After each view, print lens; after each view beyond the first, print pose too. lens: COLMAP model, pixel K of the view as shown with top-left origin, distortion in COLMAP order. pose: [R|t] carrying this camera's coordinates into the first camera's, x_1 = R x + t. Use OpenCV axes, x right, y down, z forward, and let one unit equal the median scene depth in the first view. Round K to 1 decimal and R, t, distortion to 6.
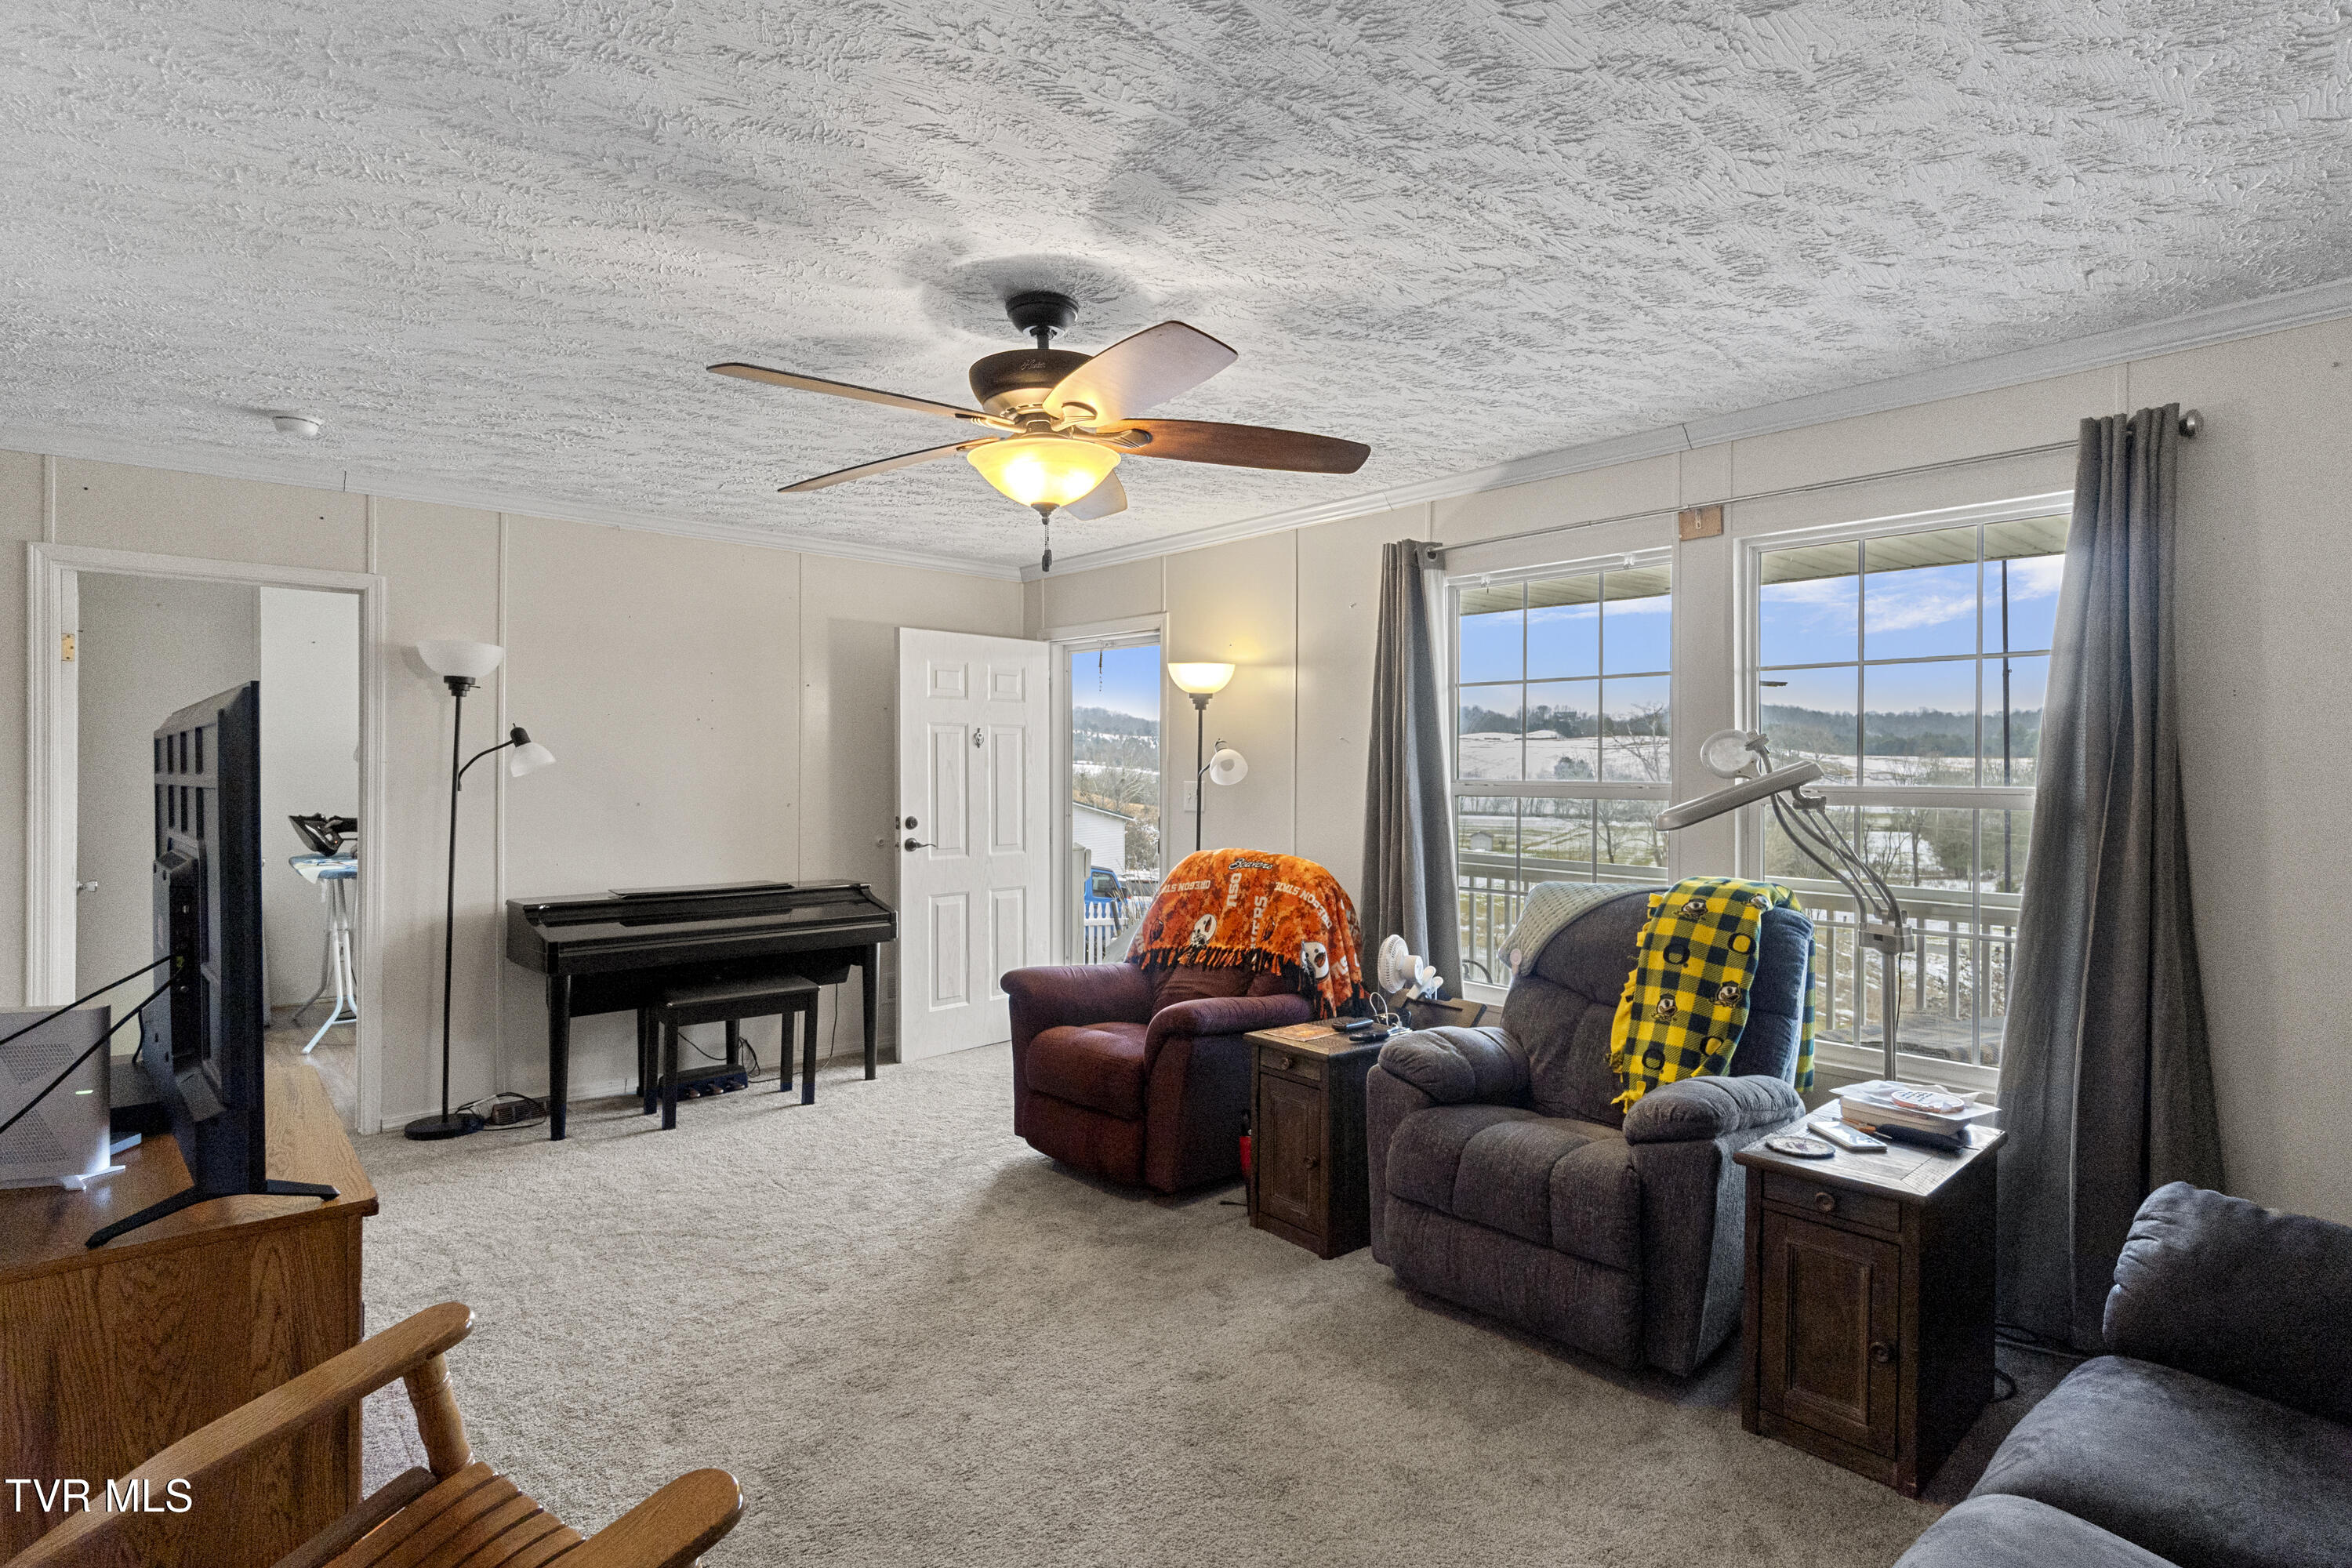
lens RADIAL K [[1137.6, 0, 1180.8], [0, 1137.6, 774.3], [0, 0, 1]] dist [-0.002547, -0.000474]
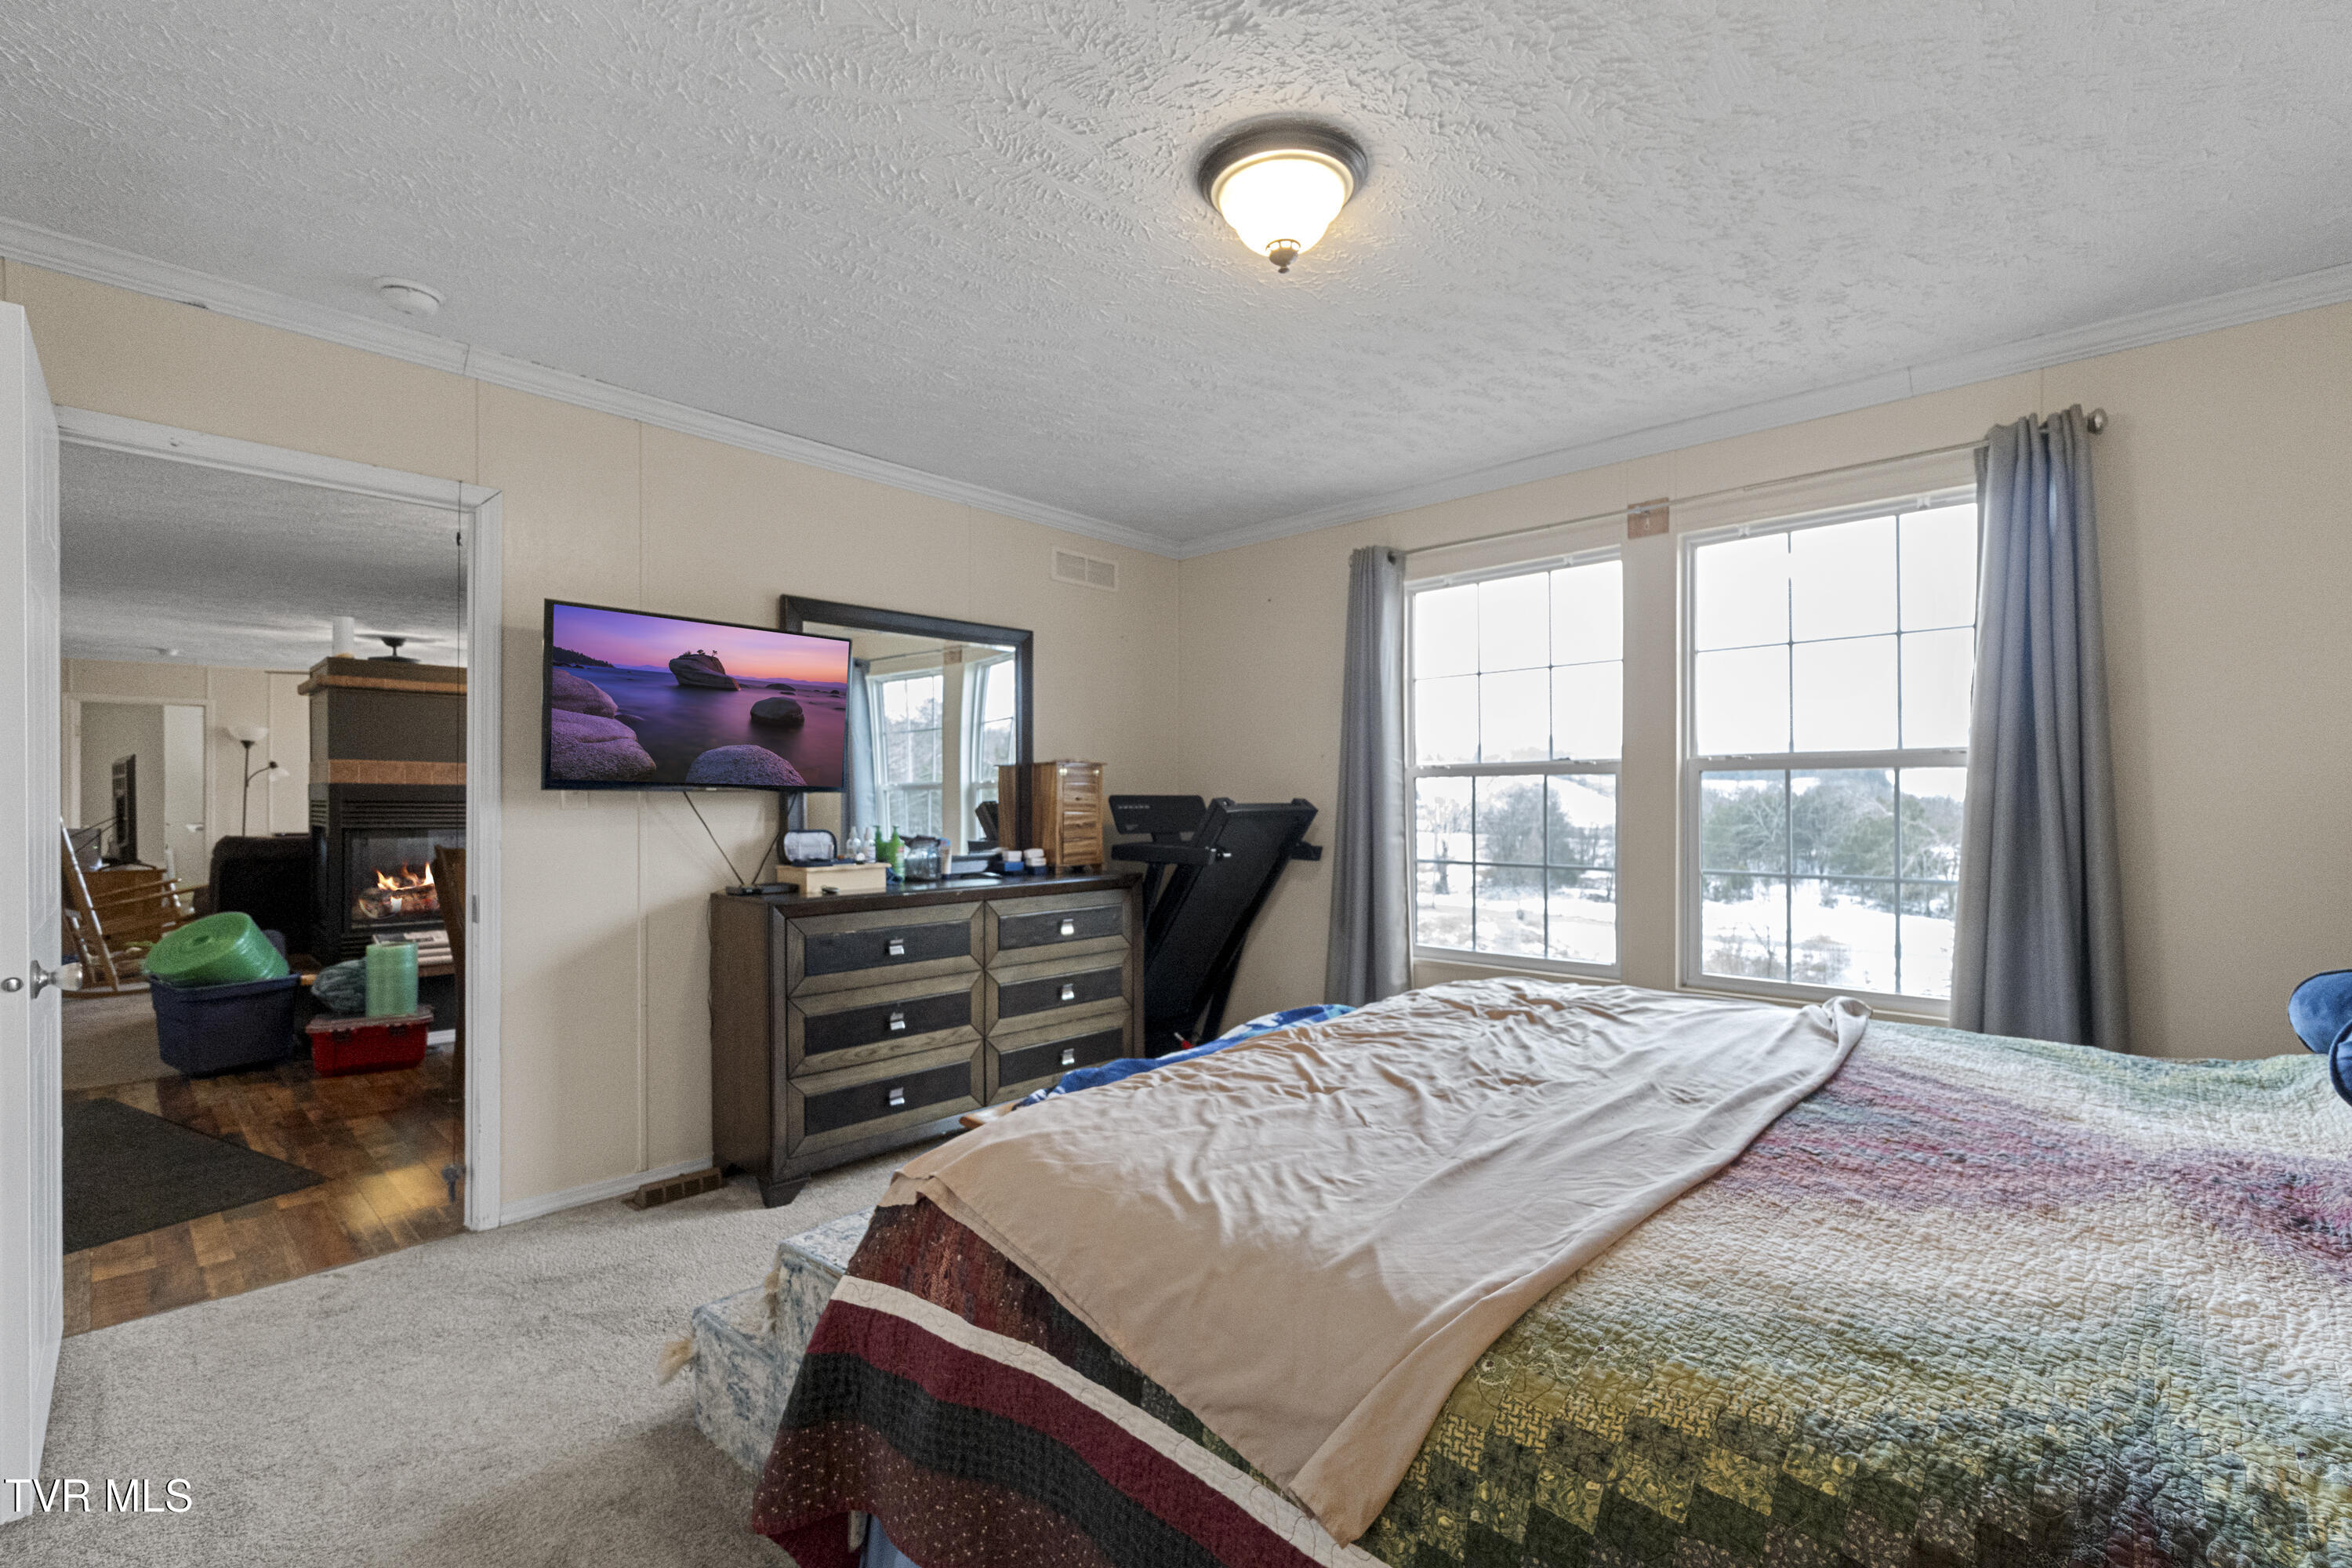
lens RADIAL K [[1011.7, 0, 1181.3], [0, 1011.7, 795.0], [0, 0, 1]] dist [0.000840, 0.000037]
pose [[0.997268, -0.001110, 0.073864, 1.231983], [0.001040, 0.999999, 0.000987, 0.032080], [-0.073865, -0.000907, 0.997268, -1.349681]]
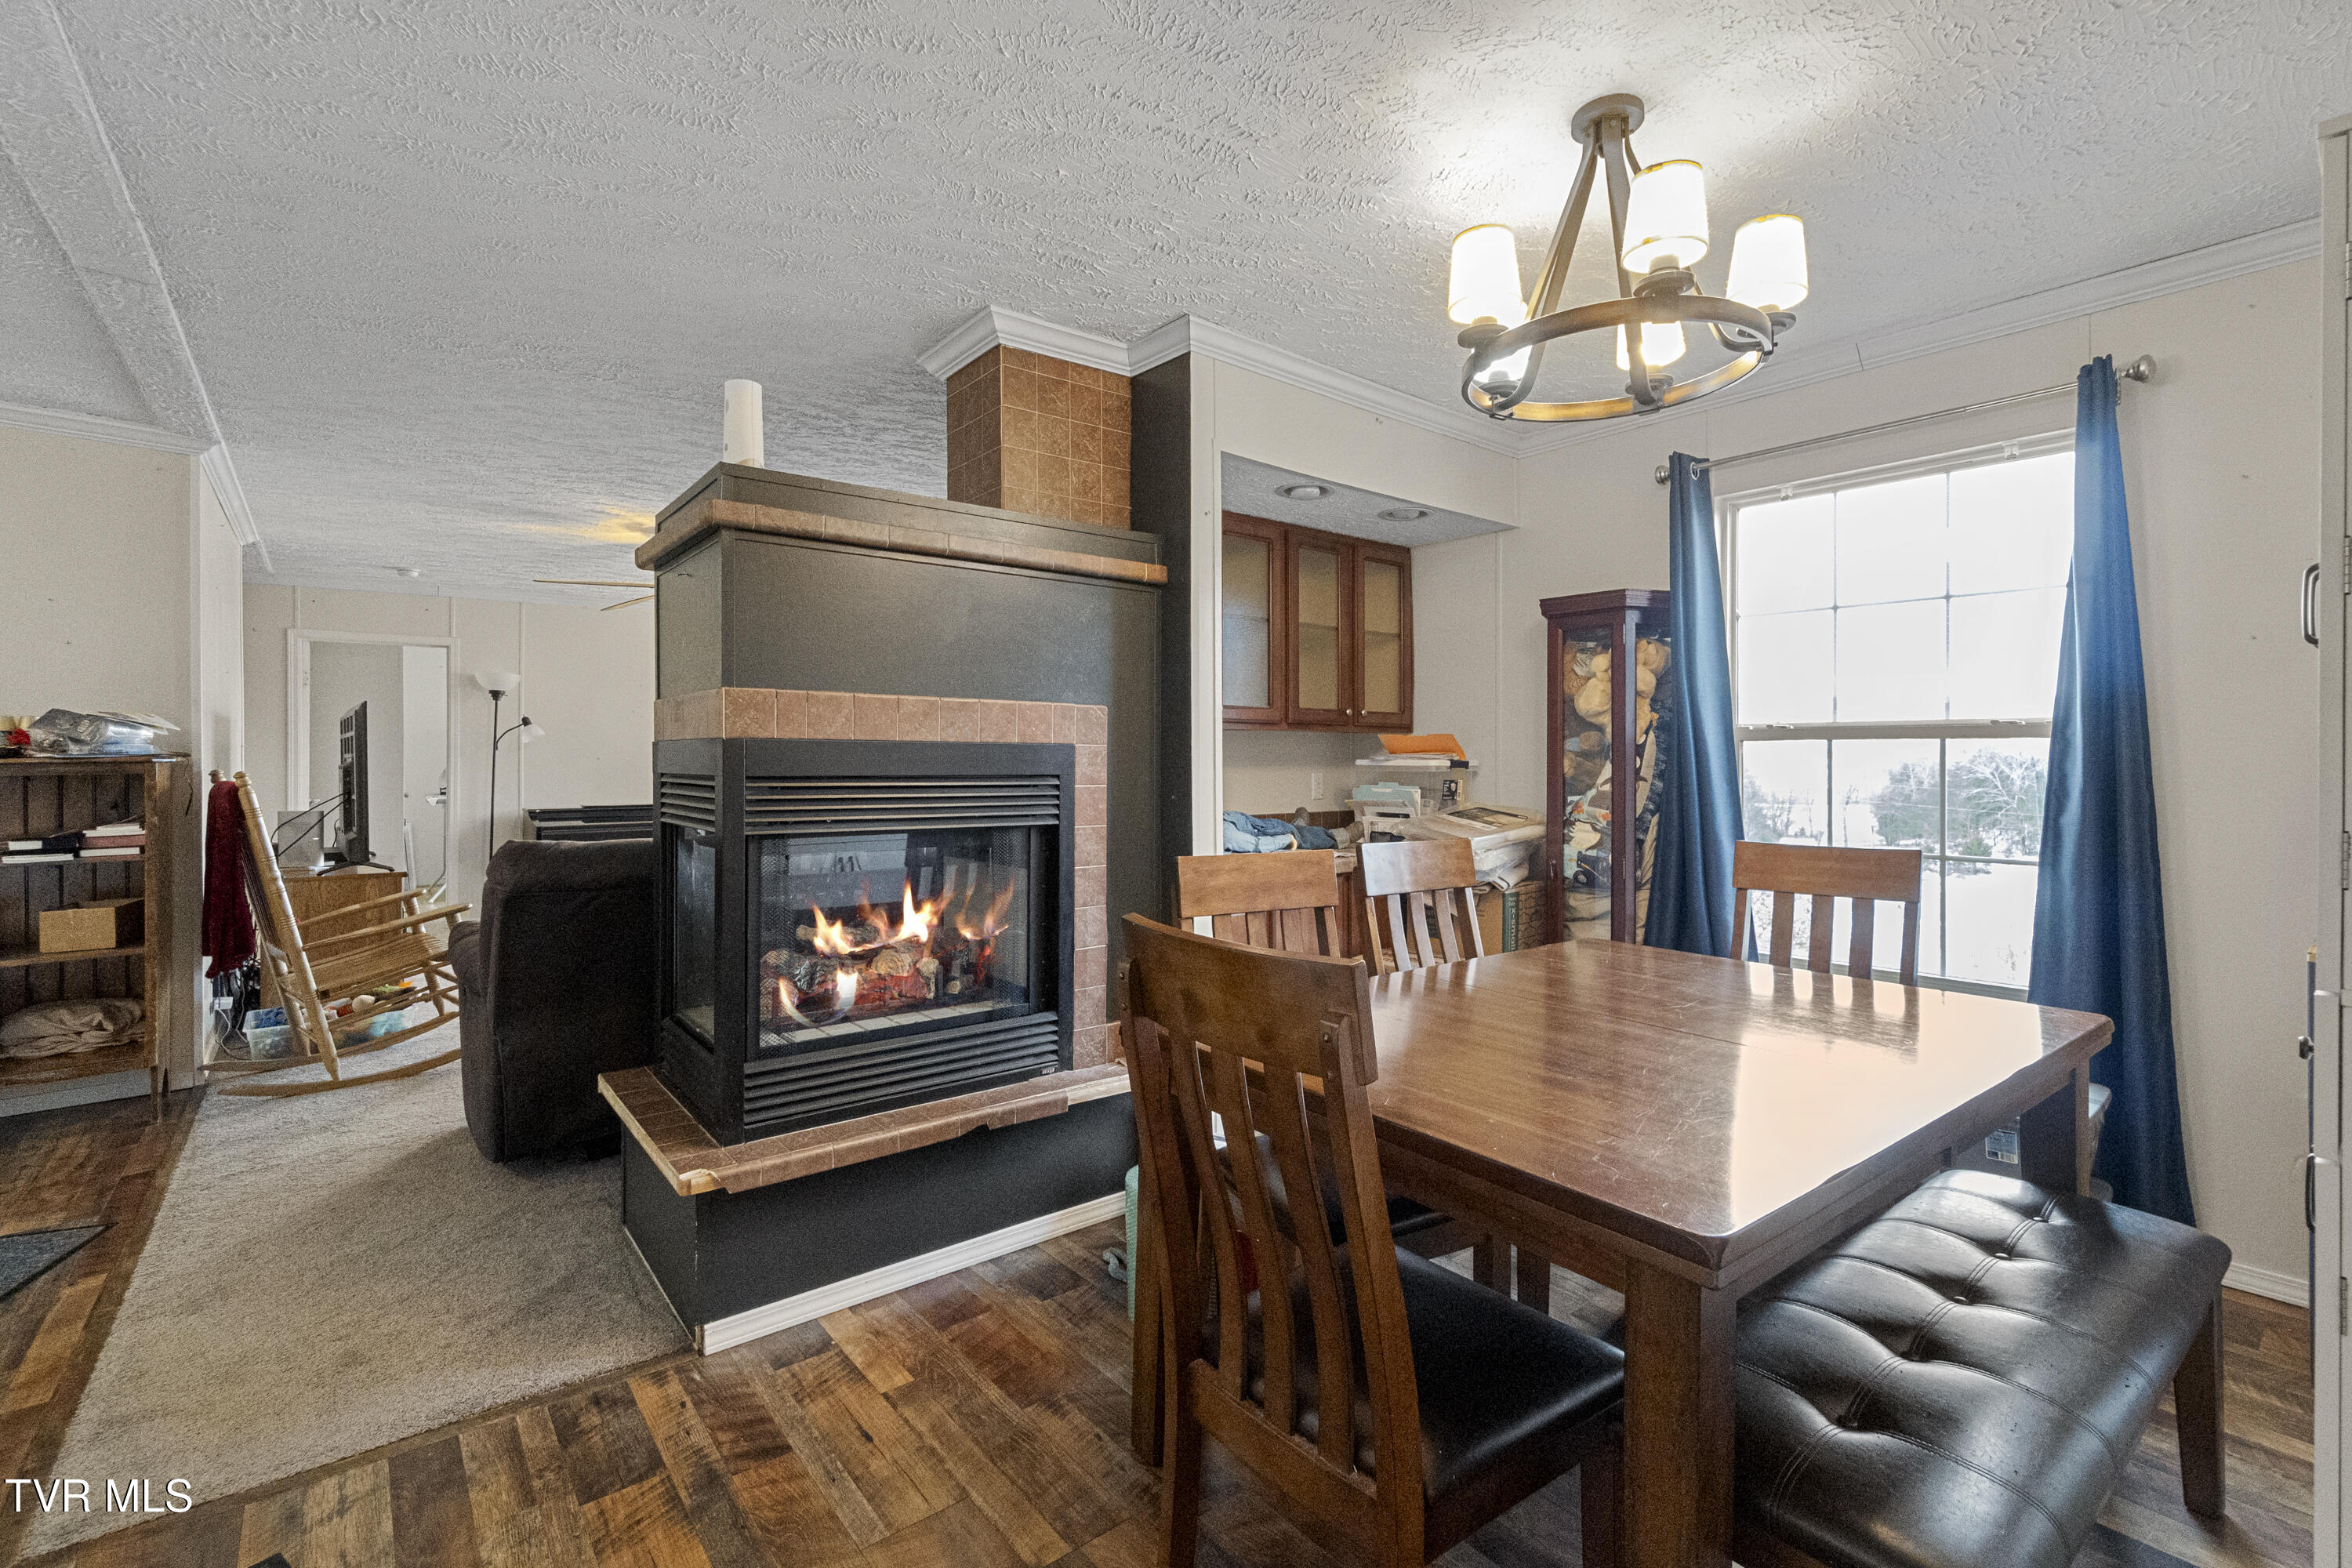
lens RADIAL K [[1038.6, 0, 1171.3], [0, 1038.6, 747.9], [0, 0, 1]] dist [0.000285, 0.000135]
pose [[0.997287, -0.004593, -0.073464, 0.630417], [0.003996, 0.999958, -0.008270, 0.030160], [0.073498, 0.007954, 0.997264, -0.664662]]
